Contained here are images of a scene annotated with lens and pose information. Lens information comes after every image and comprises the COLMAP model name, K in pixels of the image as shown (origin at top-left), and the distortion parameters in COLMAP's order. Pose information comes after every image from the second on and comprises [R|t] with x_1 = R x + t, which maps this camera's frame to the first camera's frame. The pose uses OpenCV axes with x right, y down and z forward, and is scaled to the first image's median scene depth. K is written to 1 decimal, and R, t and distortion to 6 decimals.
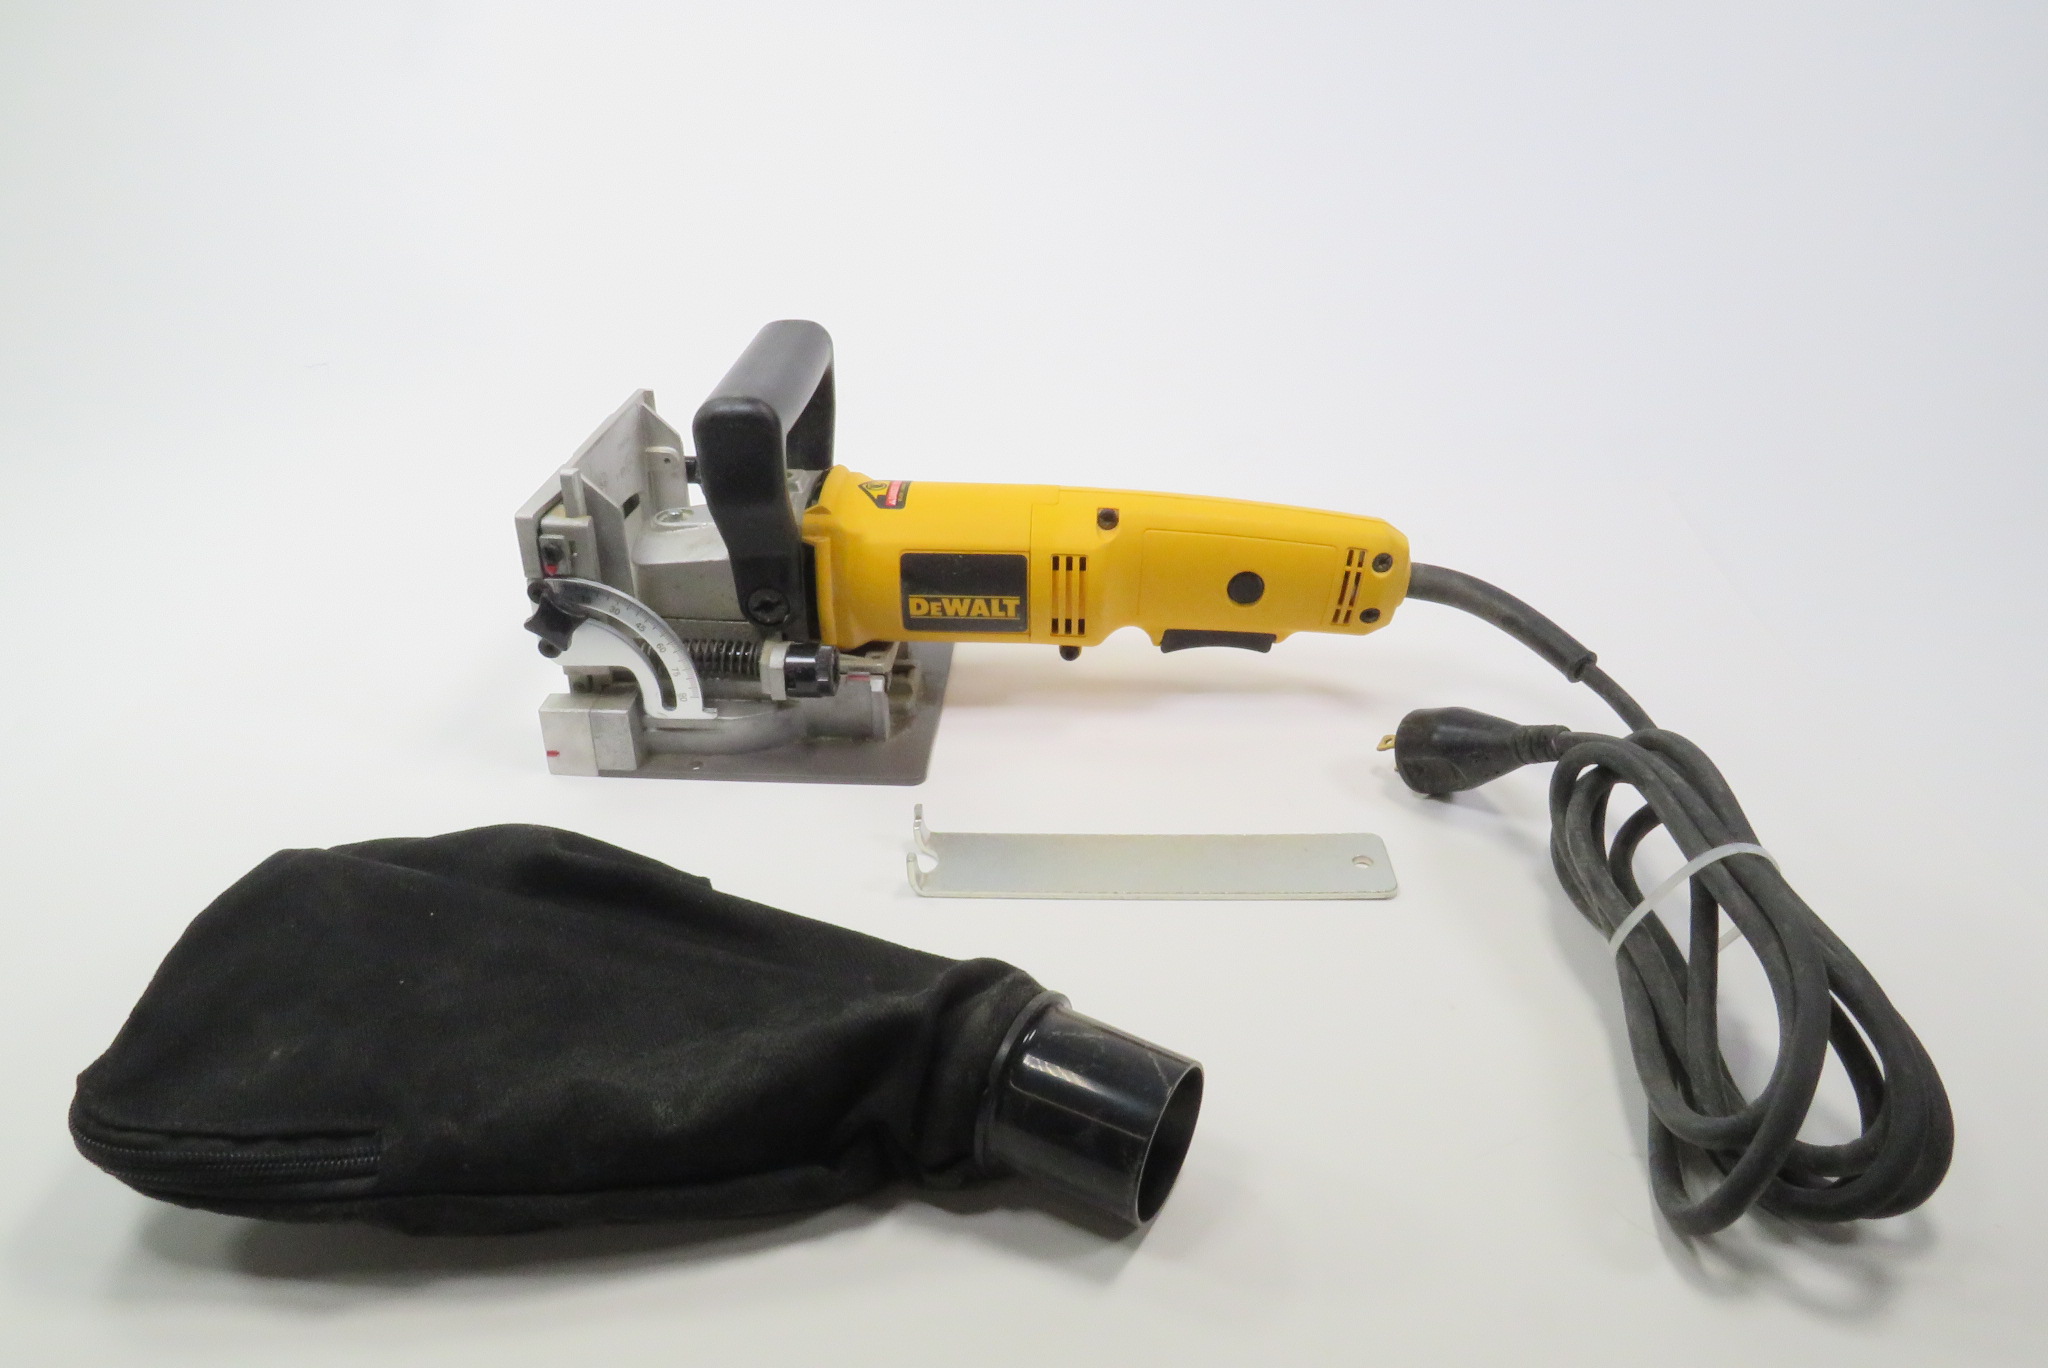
lens RADIAL K [[1473.8, 0, 1024.0], [0, 1473.8, 684.0], [0, 0, 1]] dist [-0.015088, -0.002450]
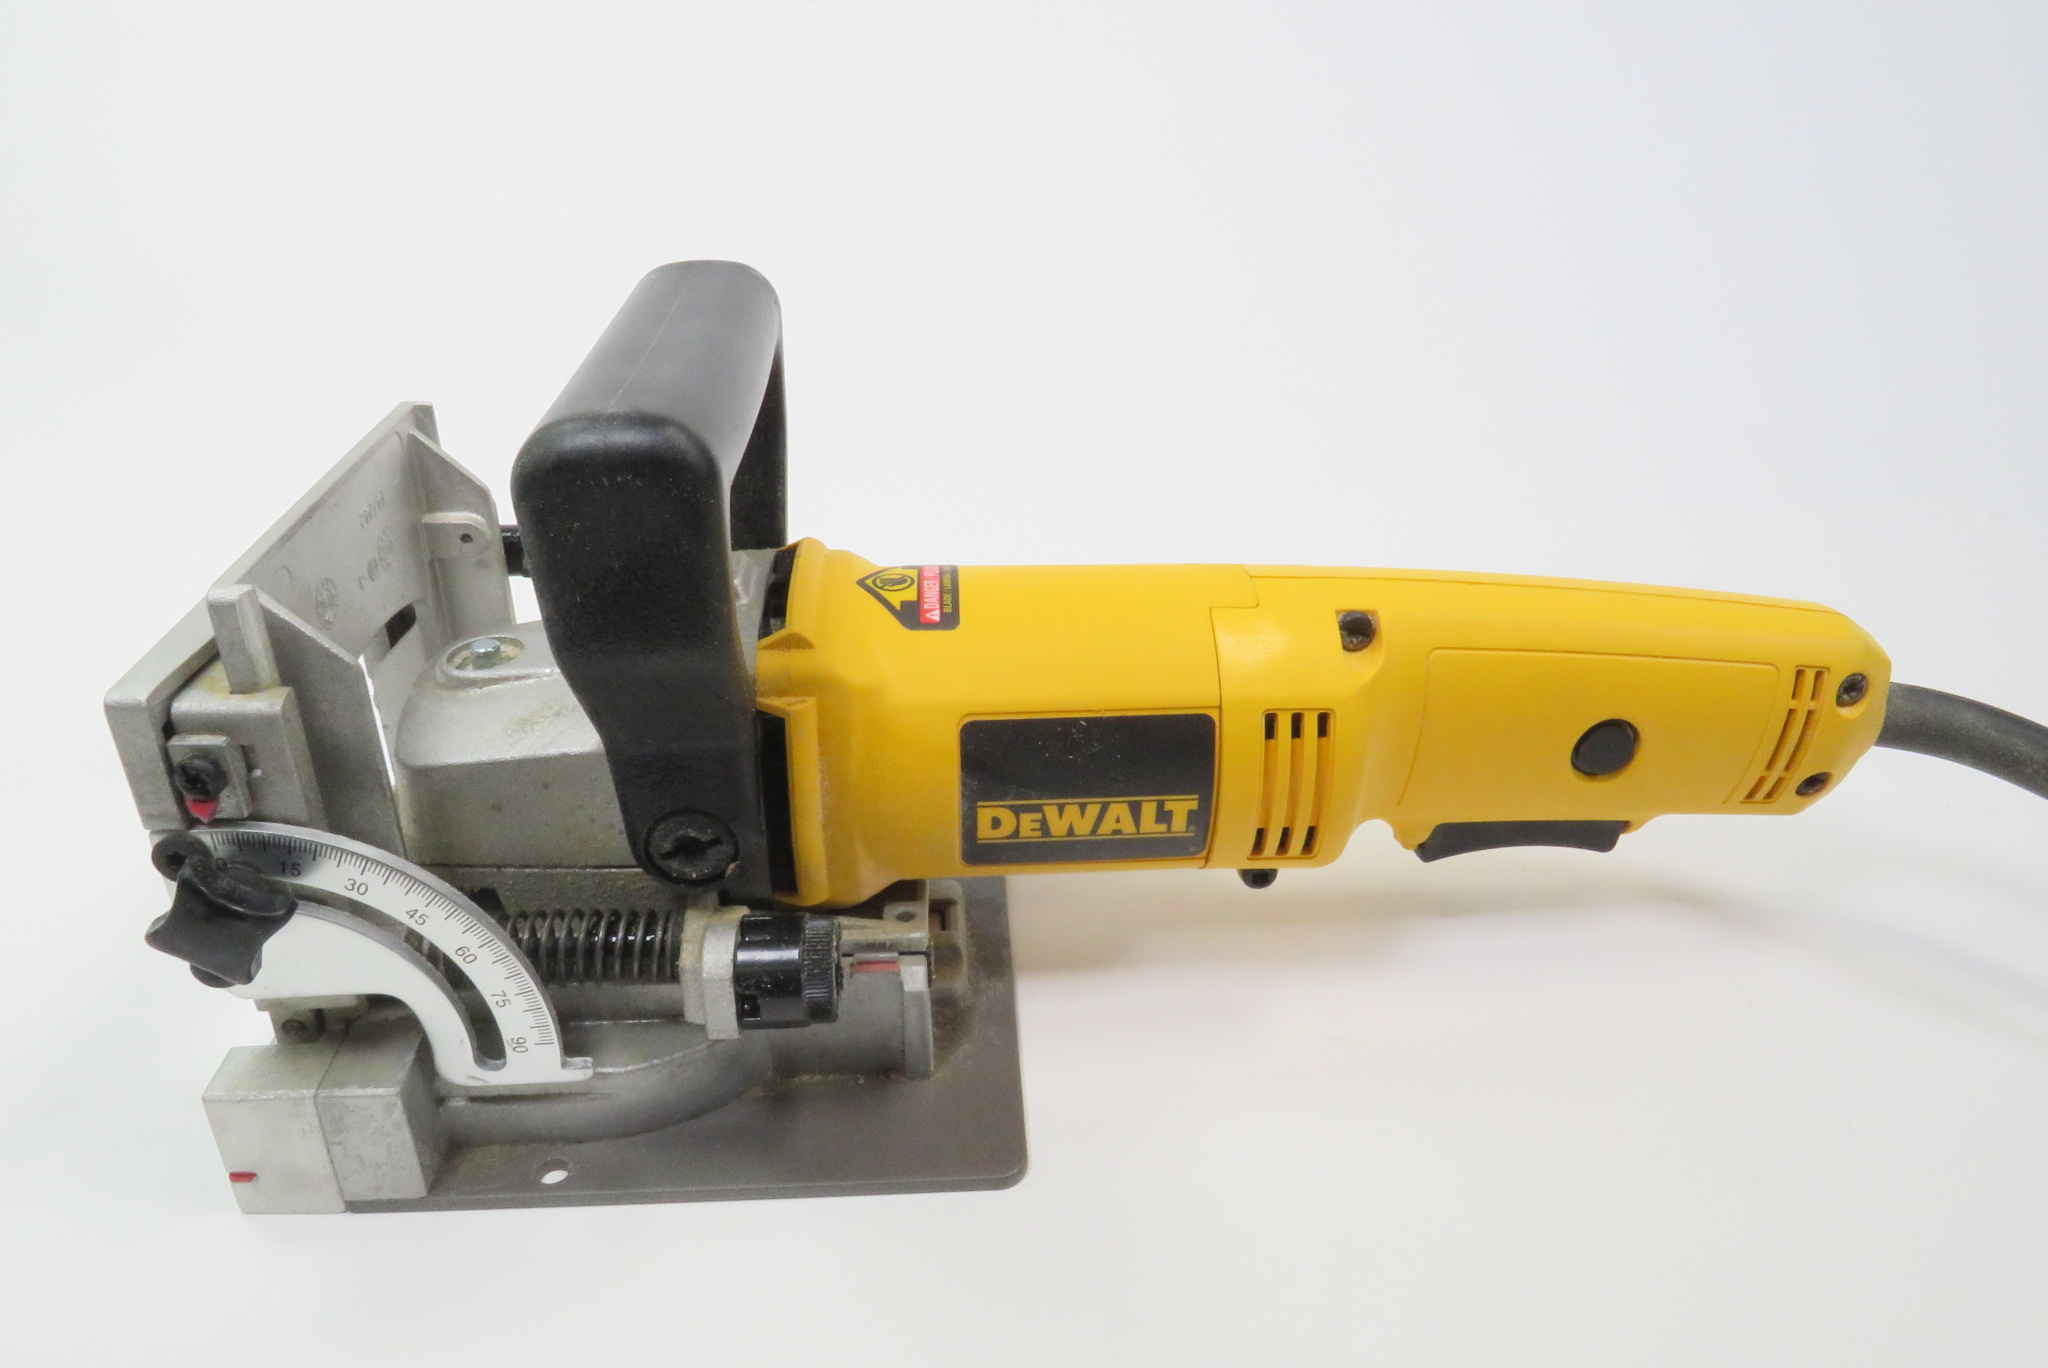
lens RADIAL K [[1473.8, 0, 1024.0], [0, 1473.8, 684.0], [0, 0, 1]] dist [-0.015088, -0.002450]
pose [[0.993491, -0.046272, 0.104087, -0.111997], [0.046515, 0.998918, 0.000091, -0.099196], [-0.103978, 0.004752, 0.994568, 0.503357]]
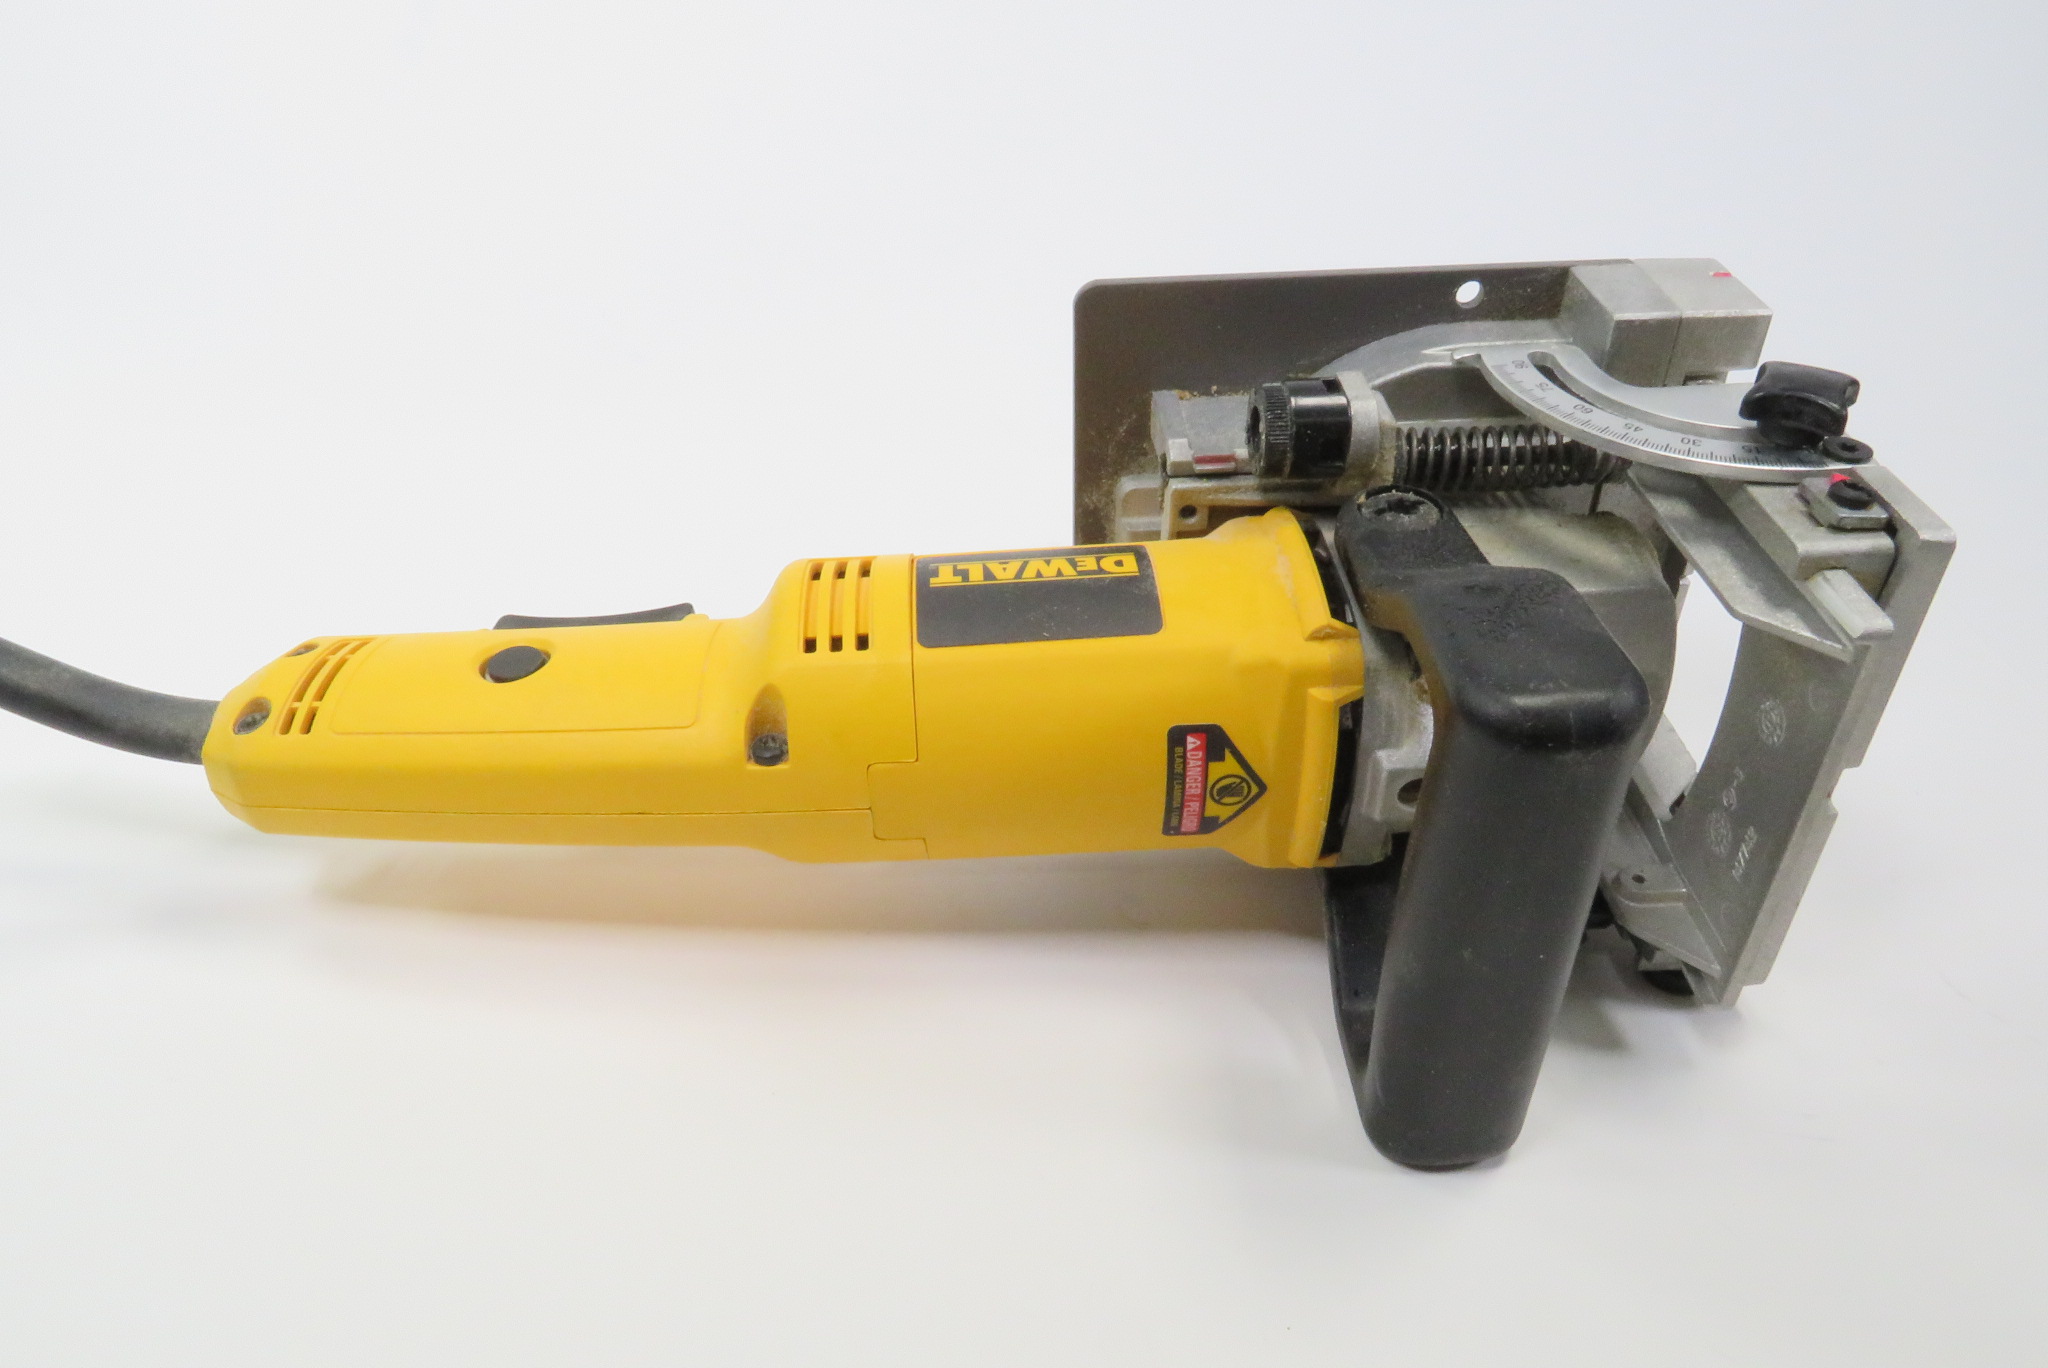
lens RADIAL K [[1473.8, 0, 1024.0], [0, 1473.8, 684.0], [0, 0, 1]] dist [-0.015088, -0.002450]
pose [[-0.995828, 0.091079, -0.005586, -0.030282], [-0.085876, -0.914733, 0.394828, -0.301413], [0.030851, 0.393661, 0.918738, 0.525121]]
